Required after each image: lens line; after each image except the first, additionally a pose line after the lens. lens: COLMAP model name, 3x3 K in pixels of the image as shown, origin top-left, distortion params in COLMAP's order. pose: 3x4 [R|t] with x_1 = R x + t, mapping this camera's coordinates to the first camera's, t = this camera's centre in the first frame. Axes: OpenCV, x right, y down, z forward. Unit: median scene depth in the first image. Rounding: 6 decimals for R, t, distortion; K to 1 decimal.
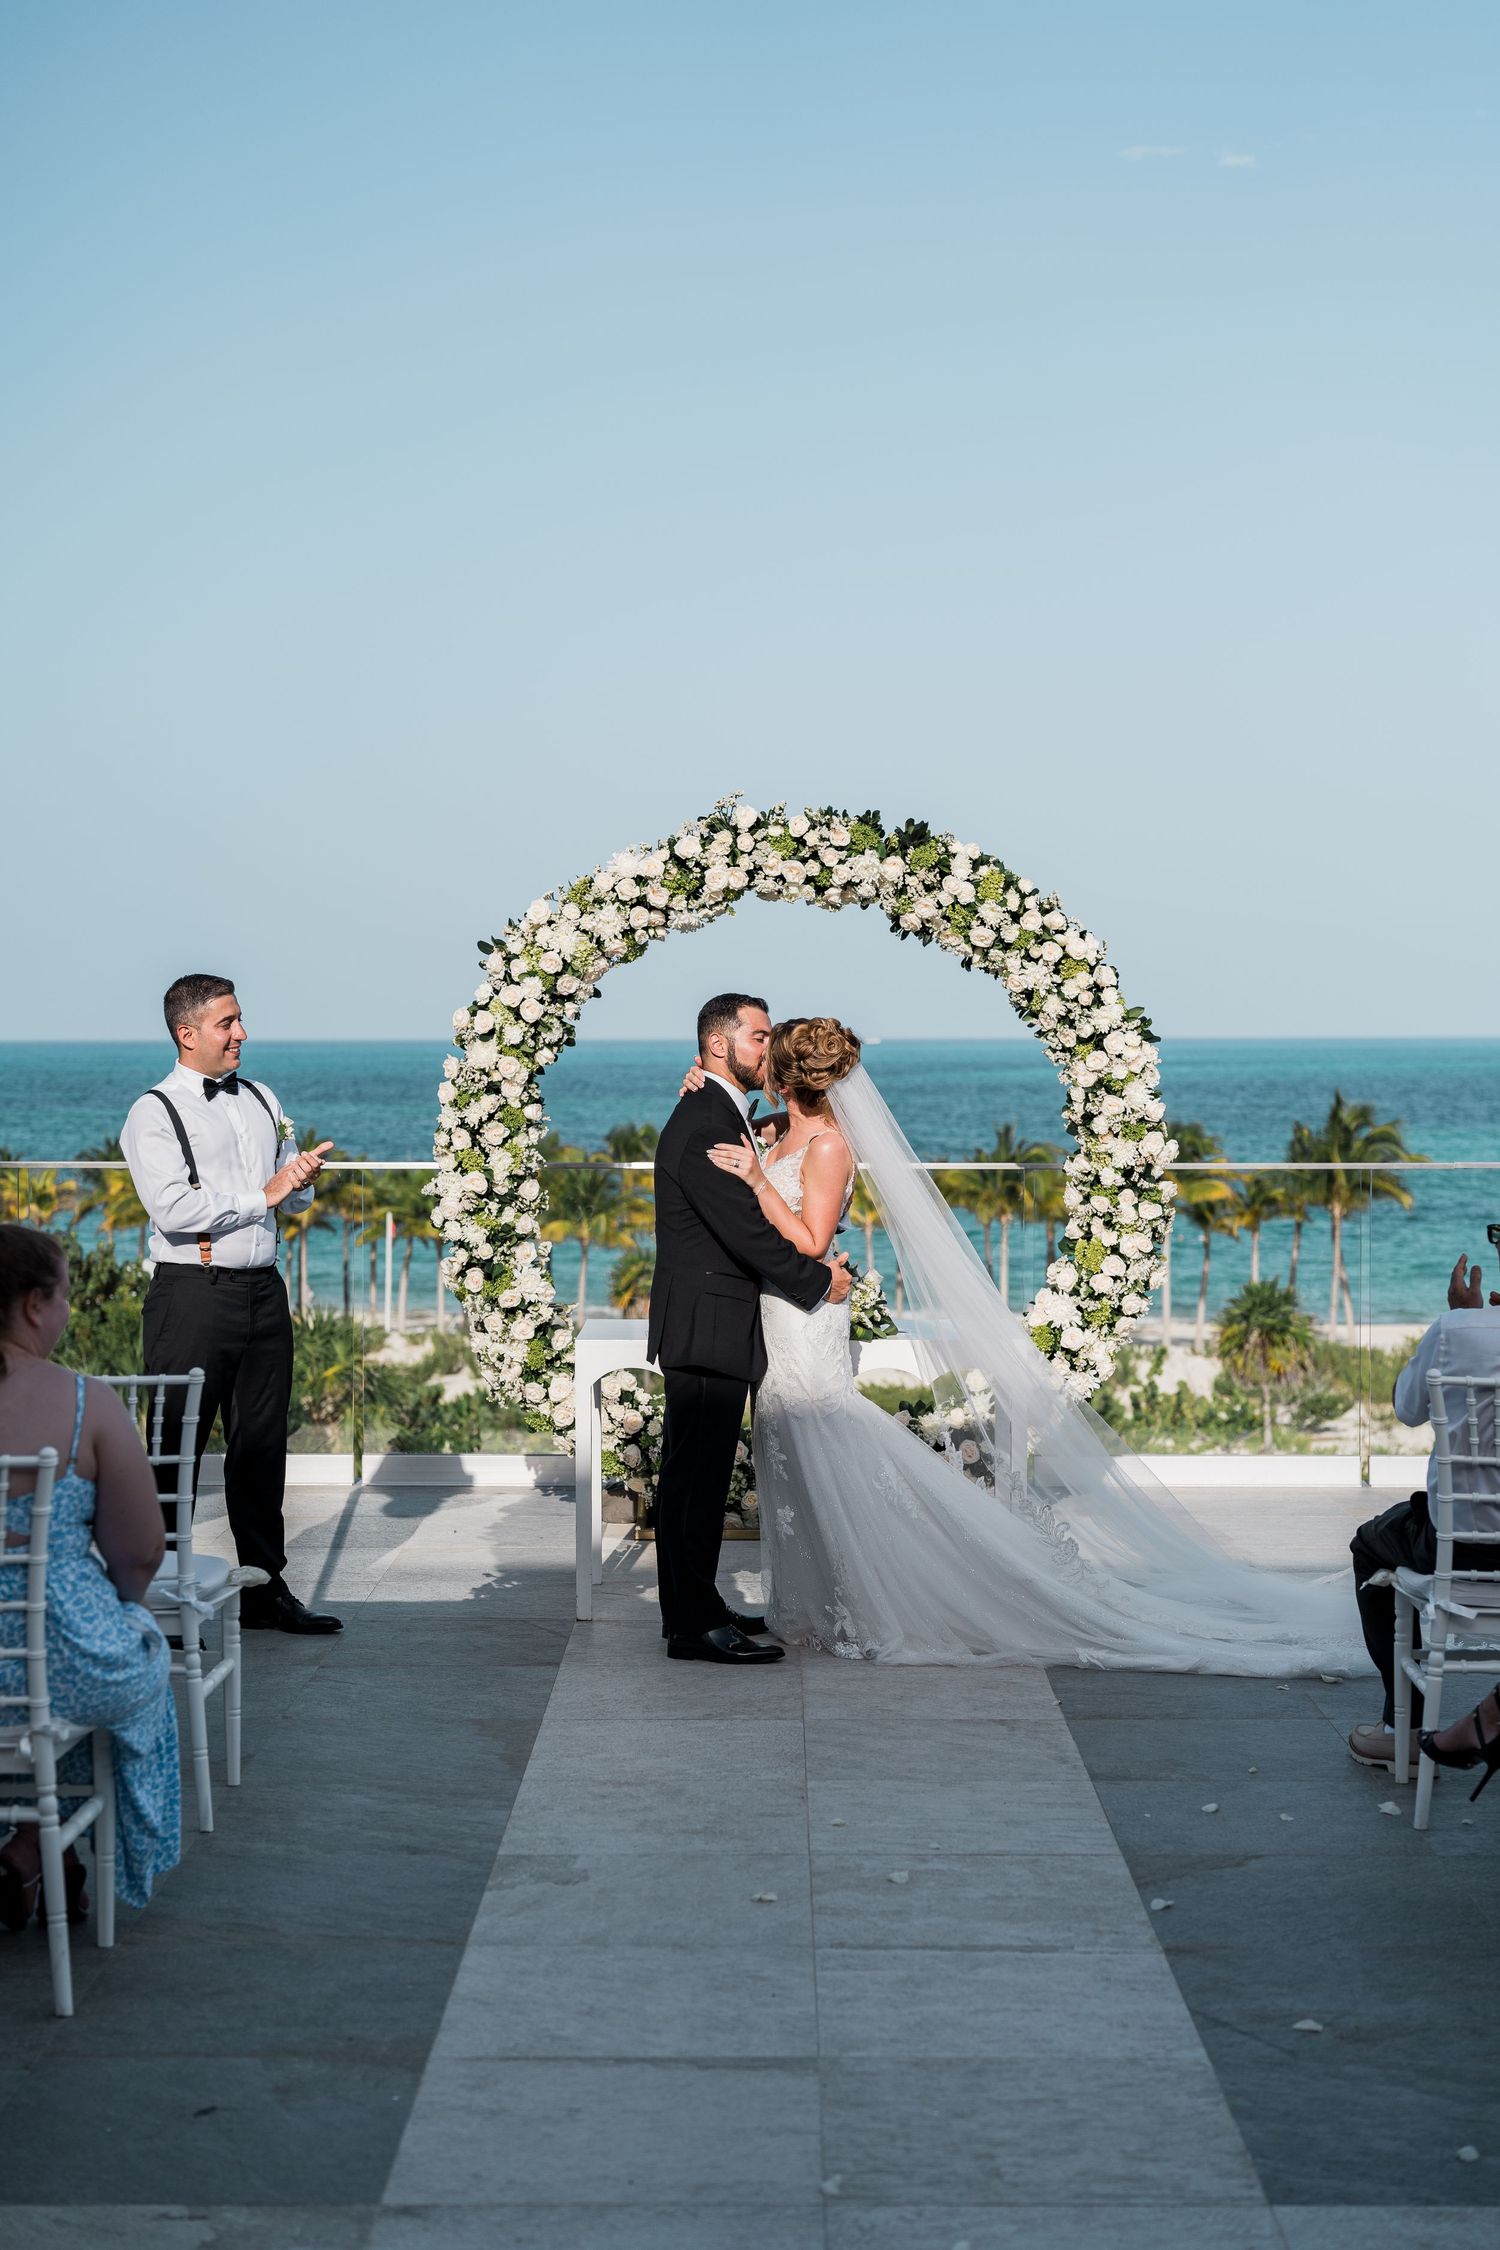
lens RADIAL K [[3135.6, 0, 761.5], [0, 3135.6, 1125.3], [0, 0, 1]] dist [-0.007446, 0.065196]
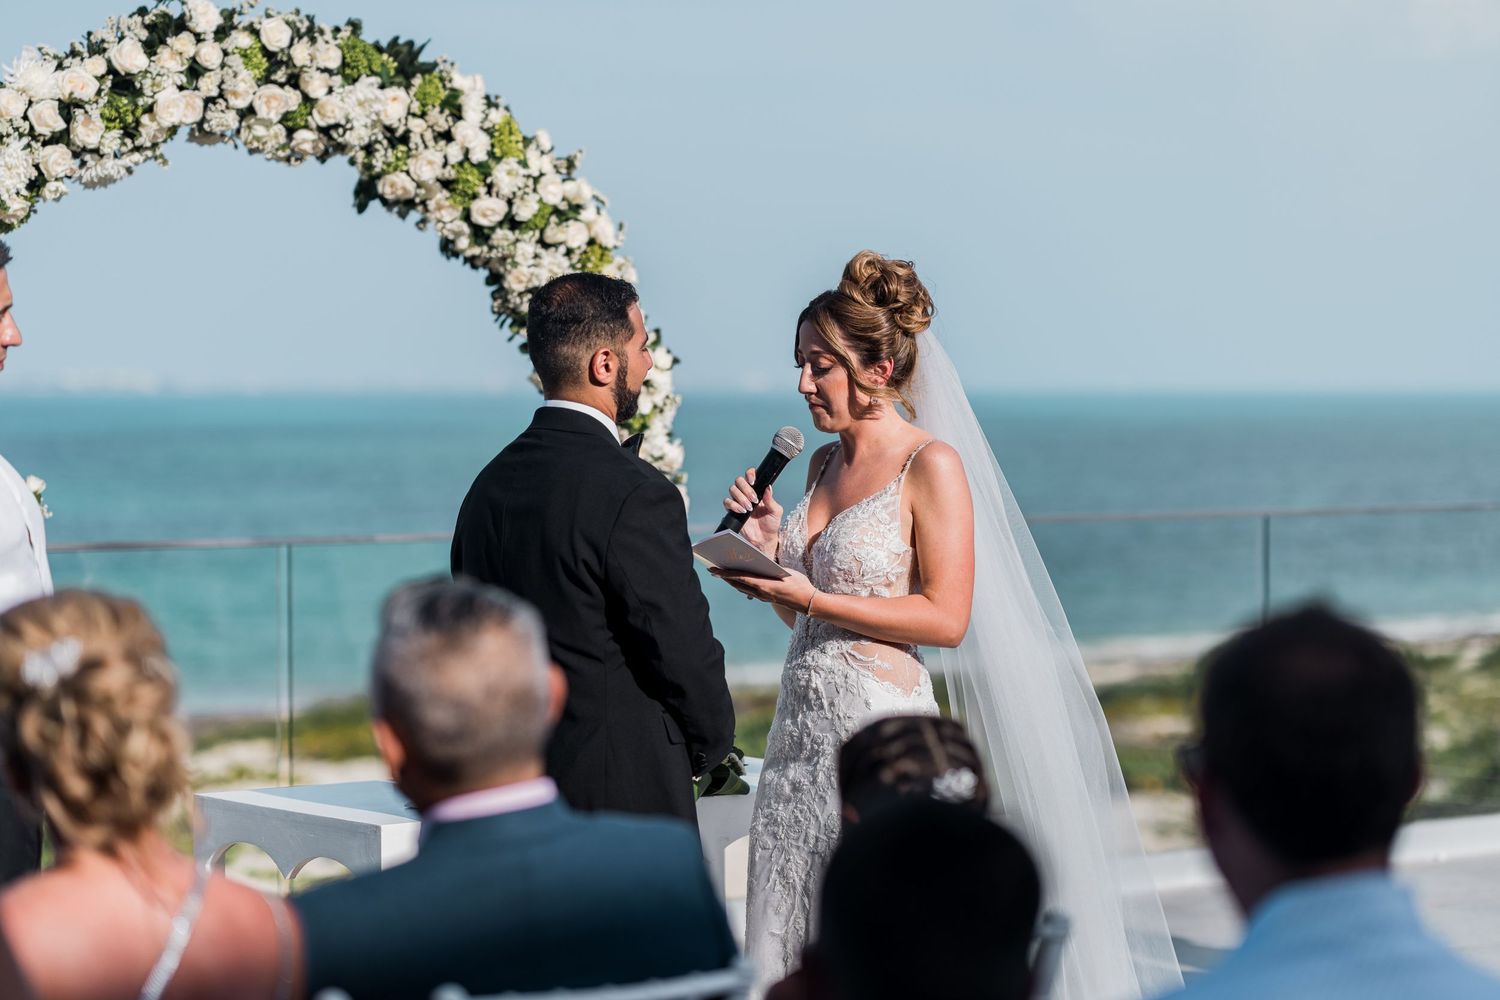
lens RADIAL K [[3618.0, 0, 747.9], [0, 3618.0, 509.4], [0, 0, 1]] dist [0.047537, -1.118410]
pose [[0.761415, -0.020662, 0.647936, -0.408424], [0.018680, 0.999776, 0.009931, -0.000687], [-0.647996, 0.004542, 0.761630, 0.350123]]
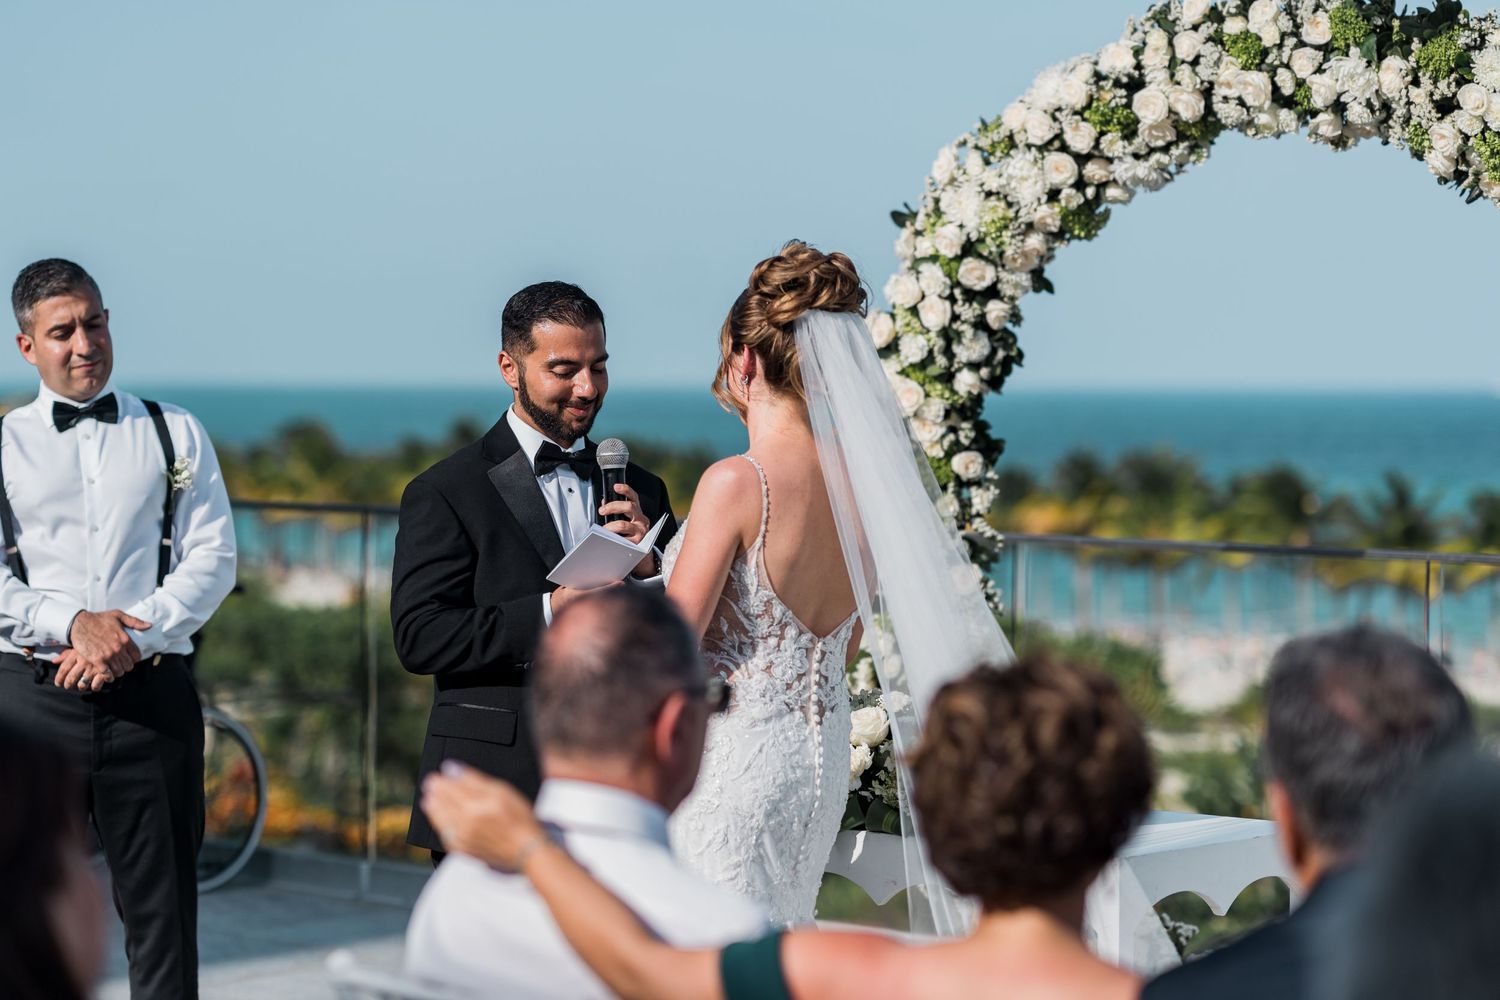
lens RADIAL K [[3618.0, 0, 747.9], [0, 3618.0, 509.4], [0, 0, 1]] dist [0.047537, -1.118410]
pose [[0.754662, 0.030031, -0.655427, 0.409796], [-0.023321, 0.999548, 0.018946, -0.008016], [0.655700, 0.000987, 0.755021, 0.383589]]
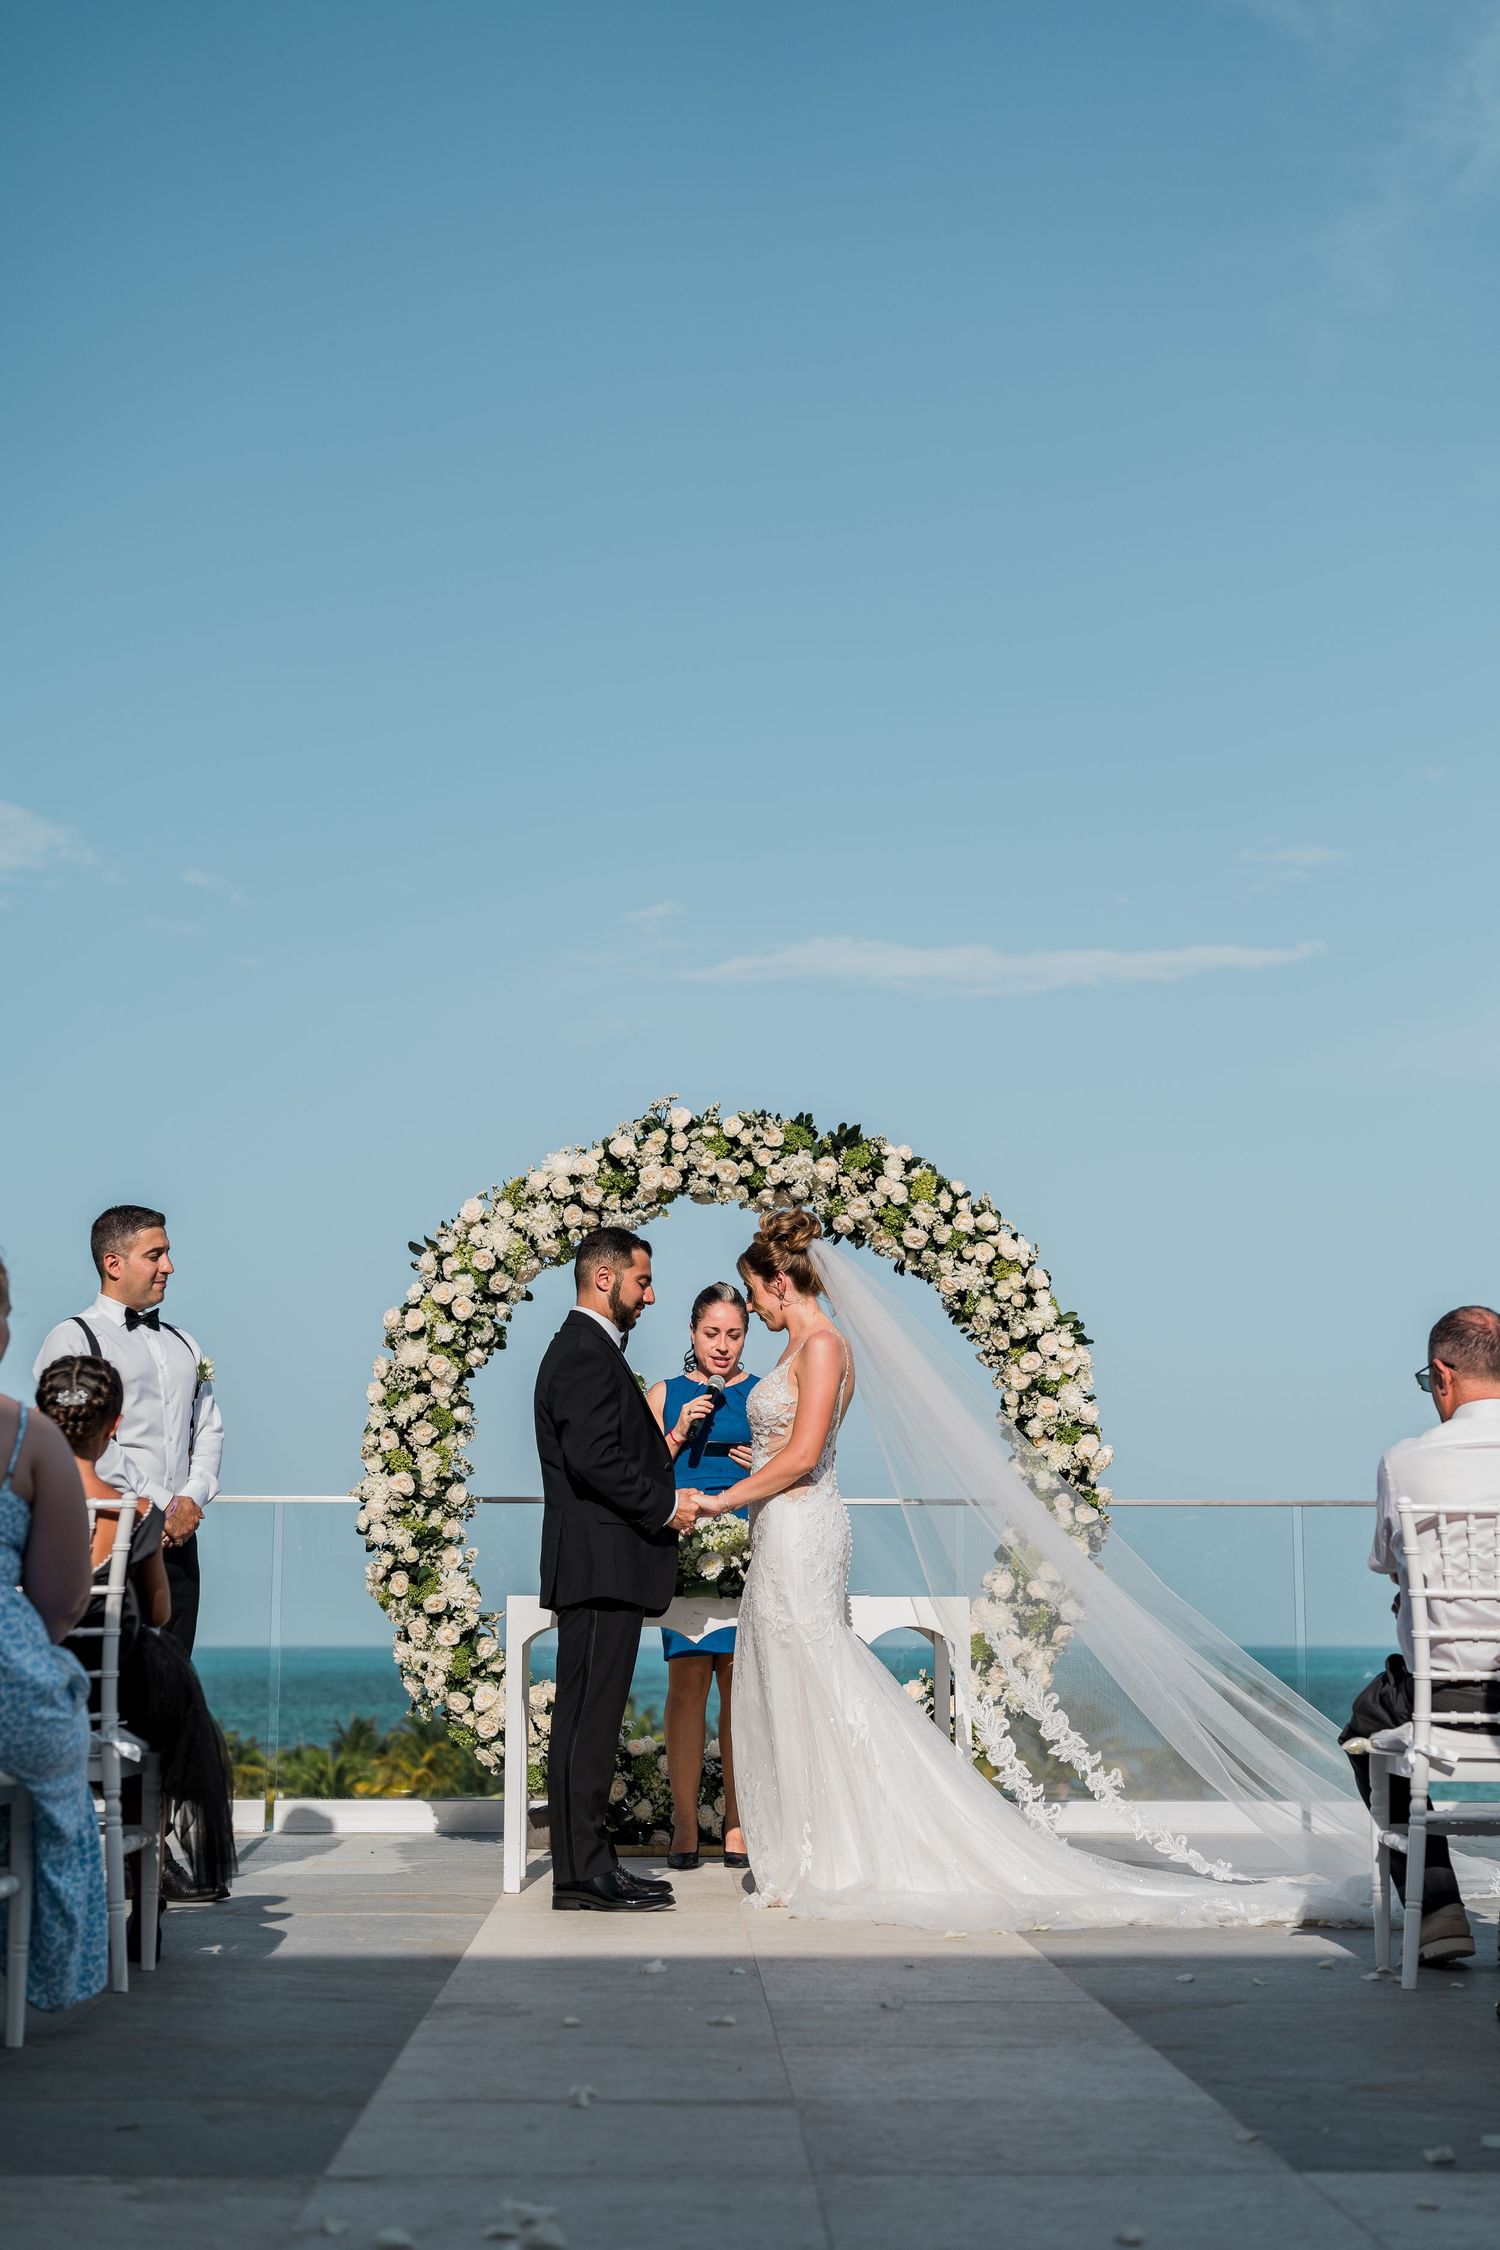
lens RADIAL K [[3076.4, 0, 750.0], [0, 3076.4, 1125.0], [0, 0, 1]] dist [-0.025504, -0.000801]
pose [[0.999541, 0.007658, 0.029305, -0.011468], [-0.001920, 0.981579, -0.191046, 0.092413], [-0.030228, 0.190902, 0.981144, 0.029316]]
